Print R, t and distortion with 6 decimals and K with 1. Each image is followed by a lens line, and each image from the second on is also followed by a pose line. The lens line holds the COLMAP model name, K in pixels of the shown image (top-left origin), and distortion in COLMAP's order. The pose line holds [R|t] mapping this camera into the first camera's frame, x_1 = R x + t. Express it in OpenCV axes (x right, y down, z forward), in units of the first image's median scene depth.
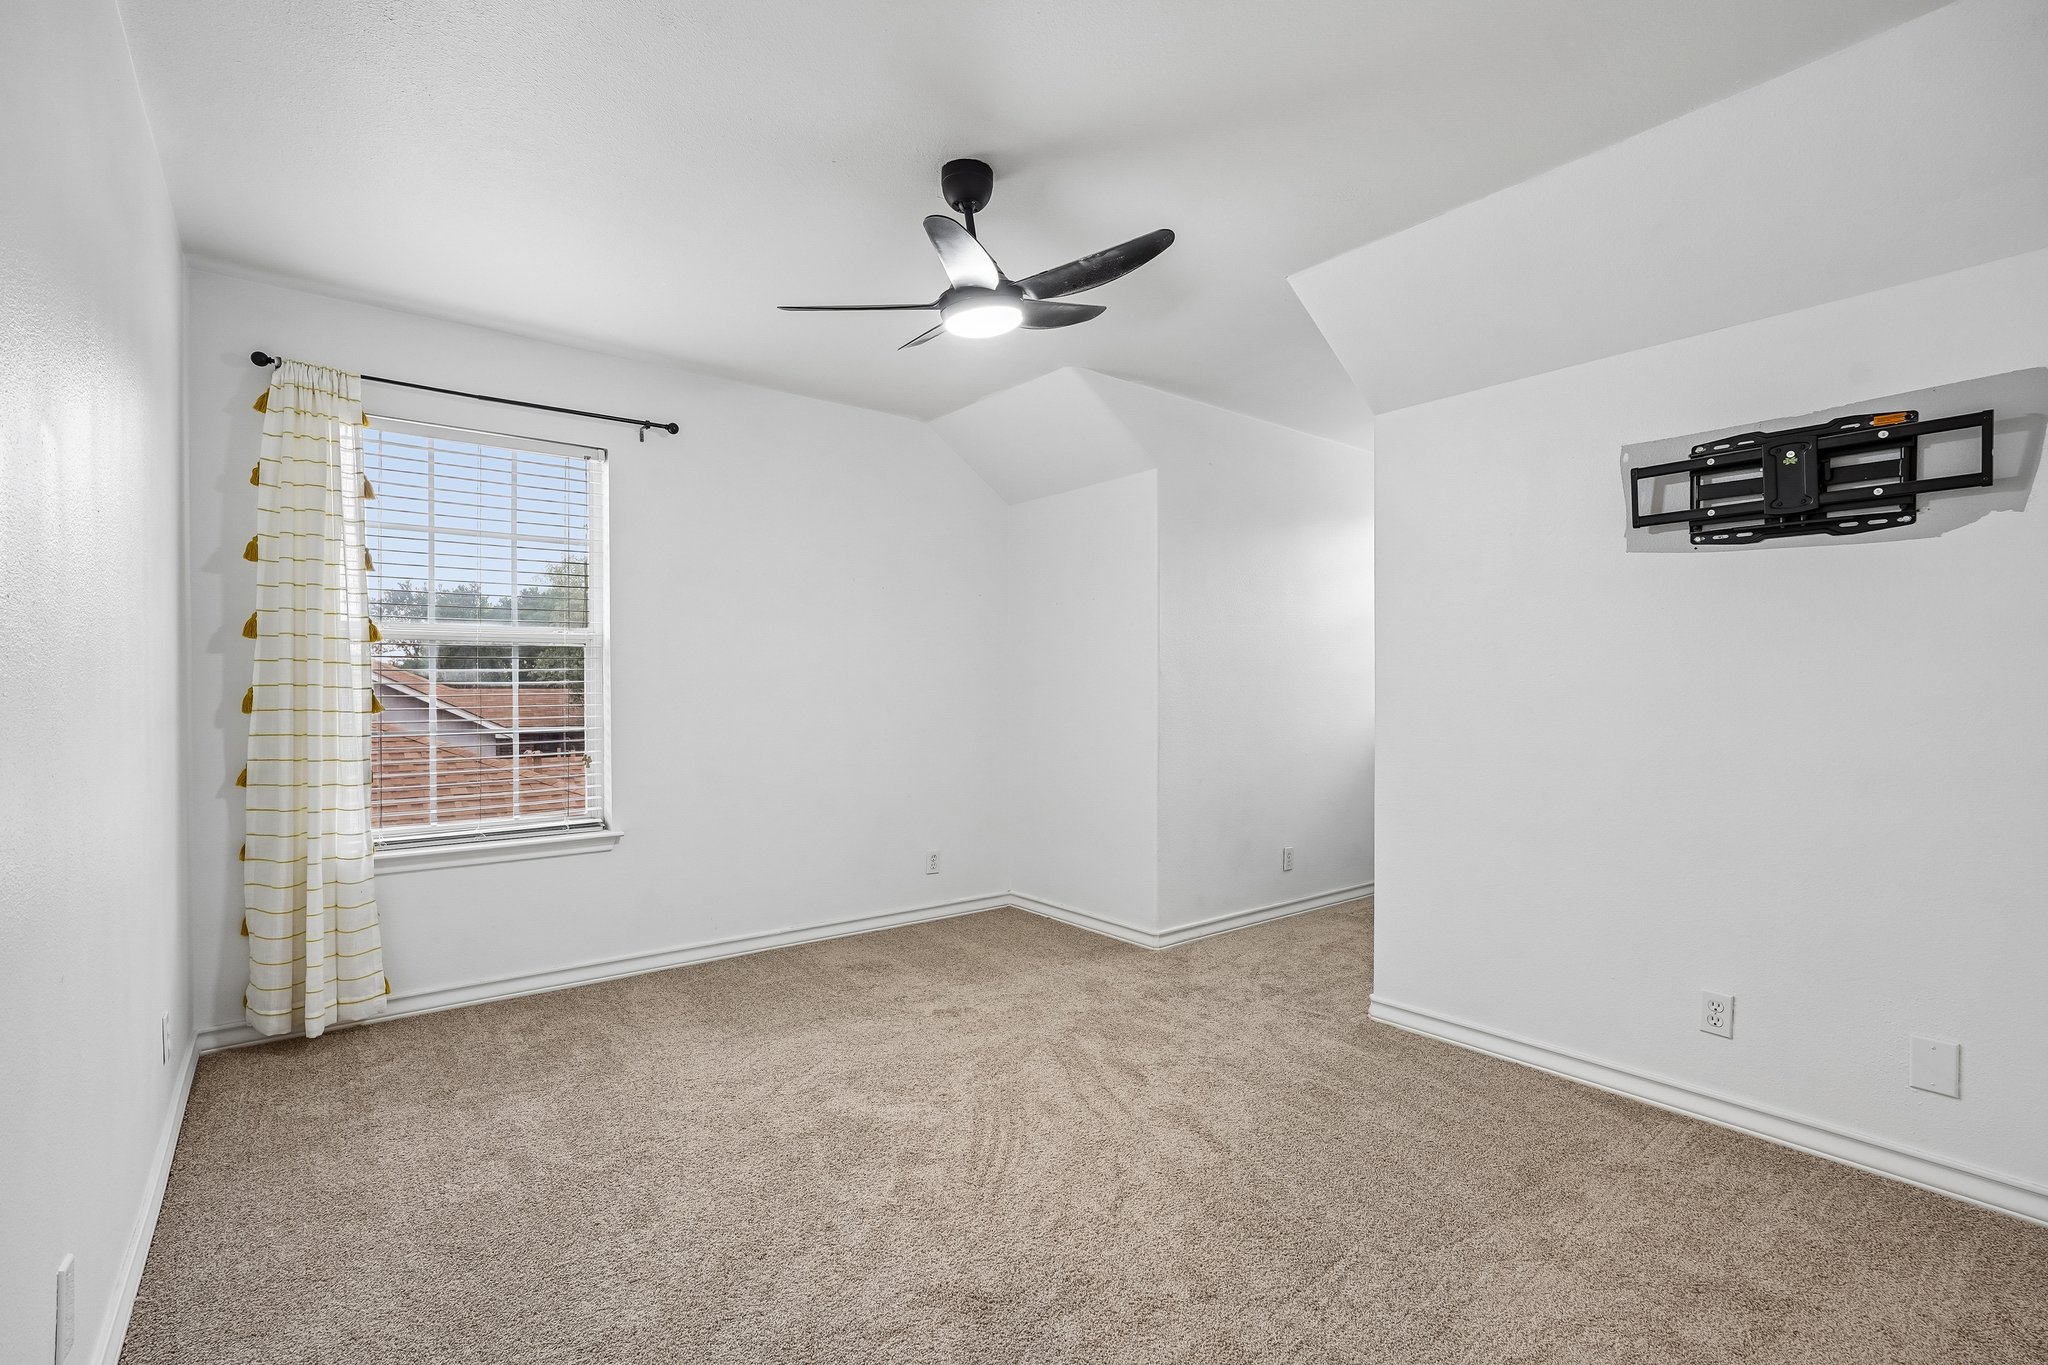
lens RADIAL K [[915.6, 0, 1017.5], [0, 915.6, 686.1], [0, 0, 1]] dist [-0.007024, 0.000199]
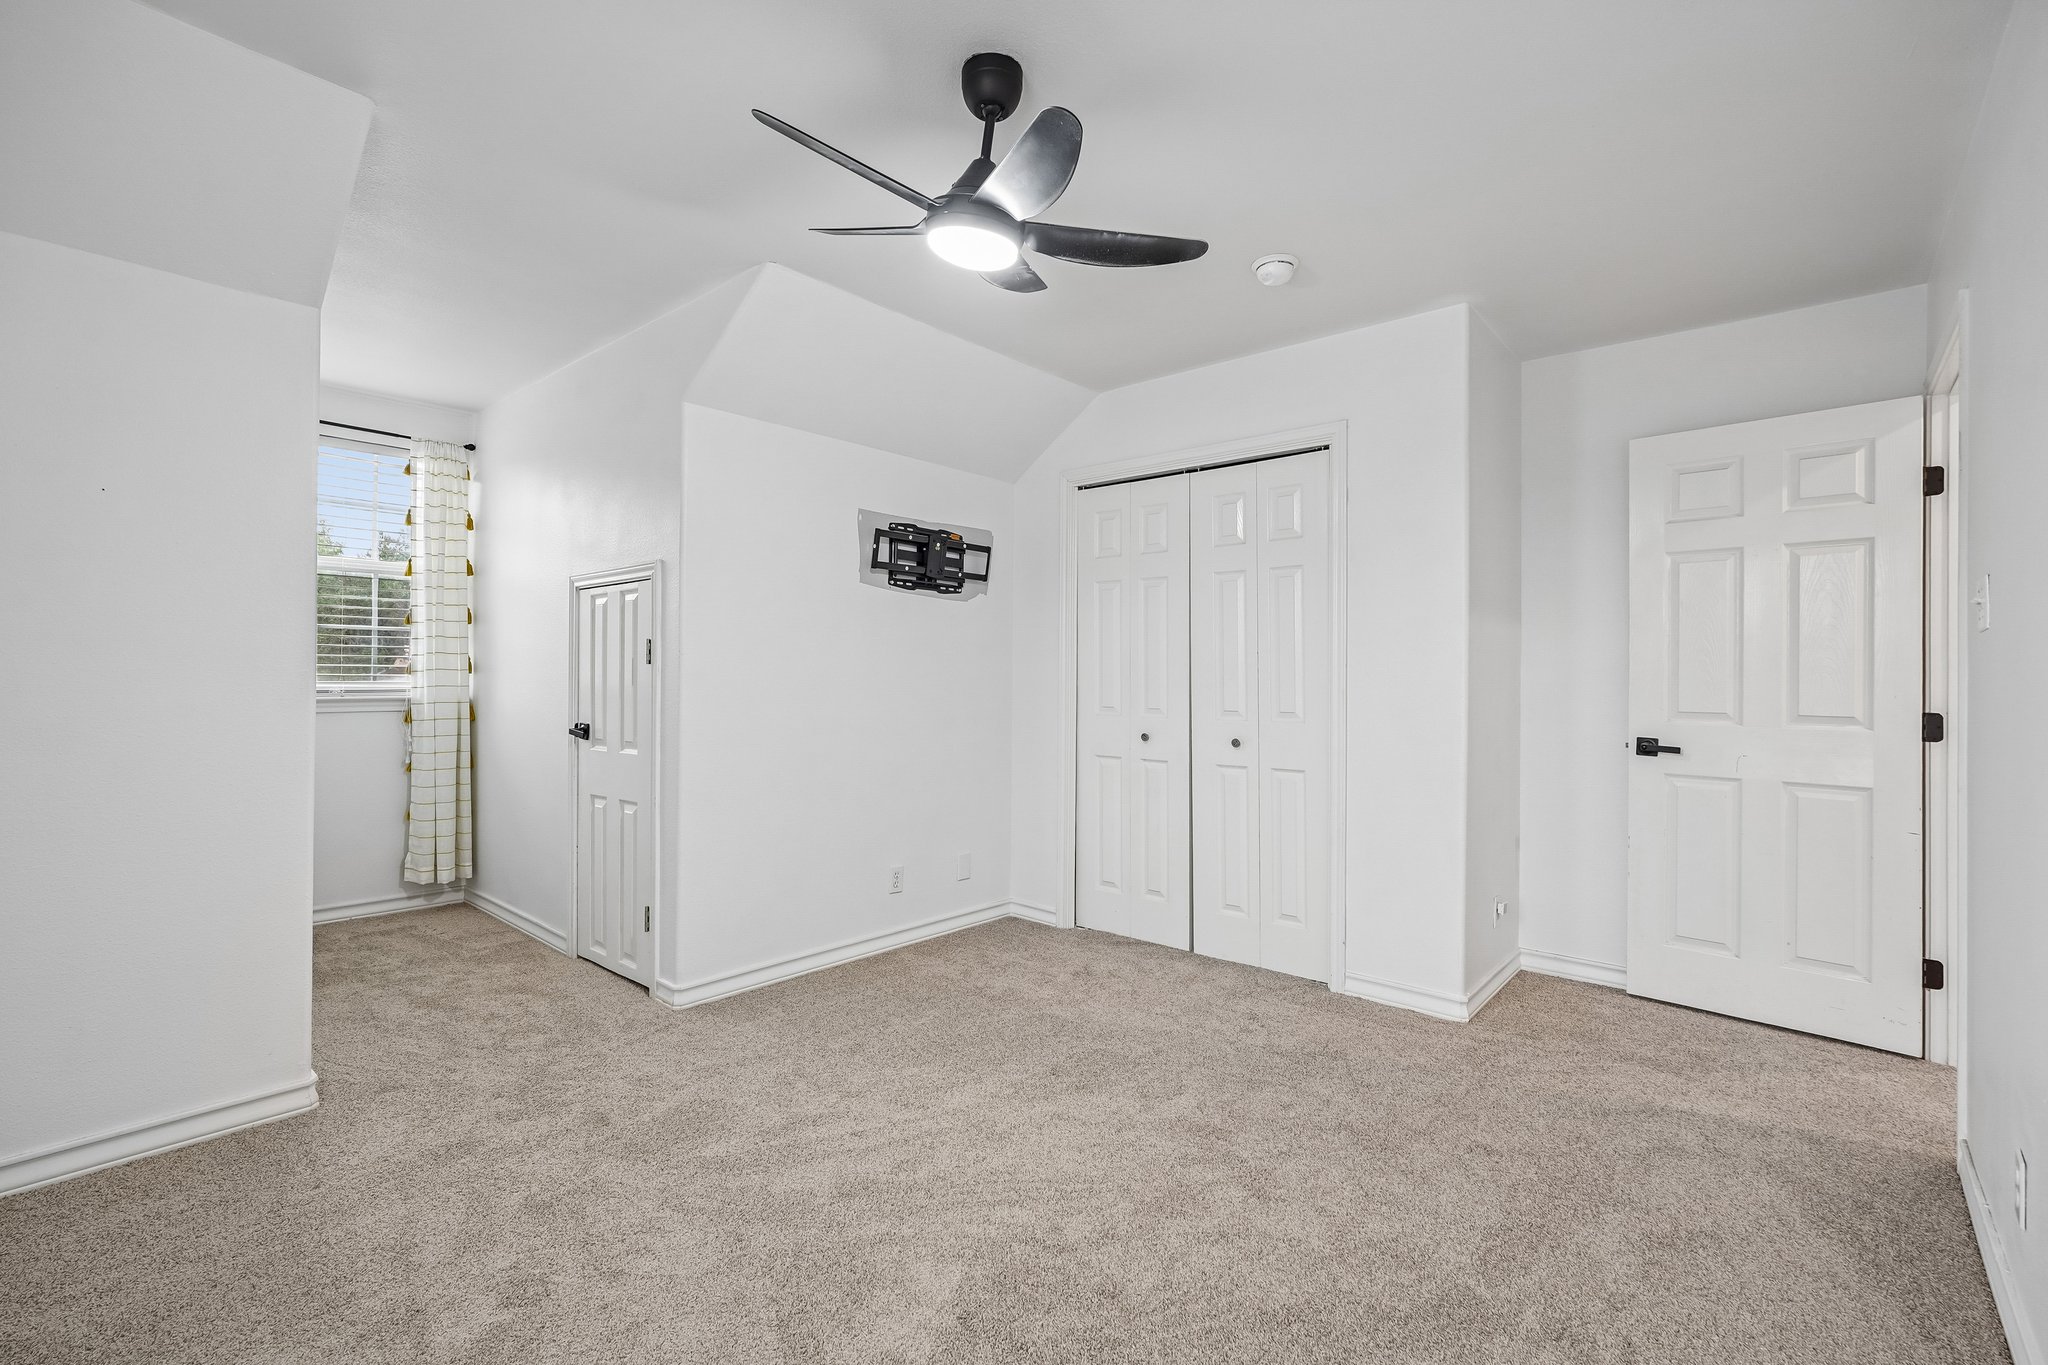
lens RADIAL K [[910.4, 0, 1012.1], [0, 910.4, 669.1], [0, 0, 1]] dist [-0.001741, 0.000775]
pose [[-0.167077, 0.004691, 0.985933, -0.848375], [-0.012749, 0.999895, -0.006918, -0.002742], [-0.985861, -0.013726, -0.167000, 1.069754]]
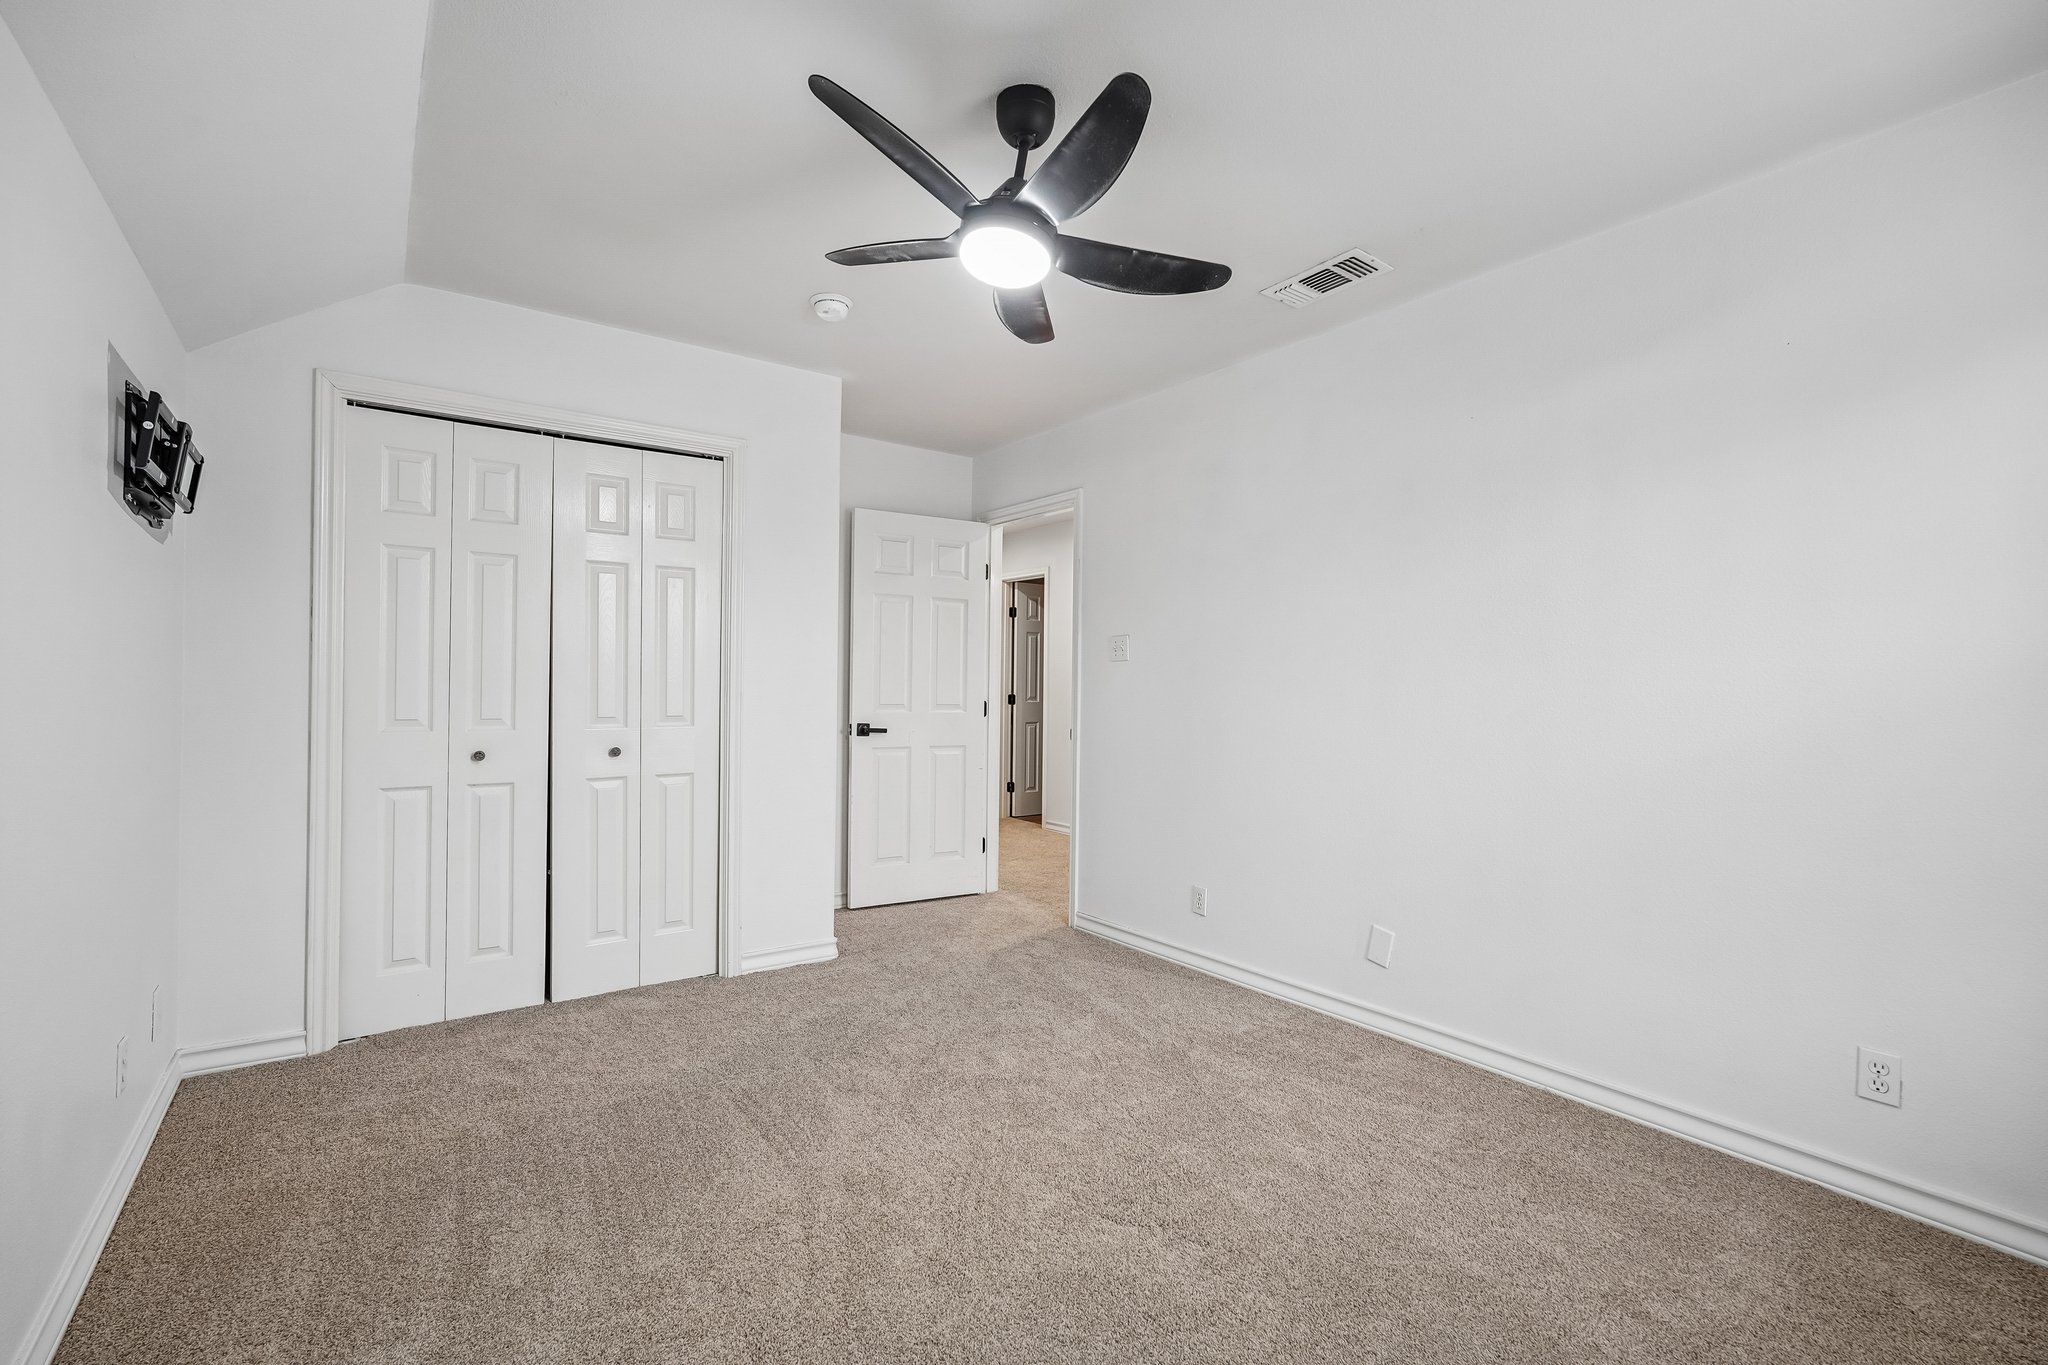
lens RADIAL K [[915.6, 0, 1017.5], [0, 915.6, 686.1], [0, 0, 1]] dist [-0.007024, 0.000199]
pose [[-0.998642, -0.012863, 0.050477, -0.097235], [-0.012976, 0.999914, -0.001904, -0.000484], [-0.050448, -0.002556, -0.998723, 1.796929]]
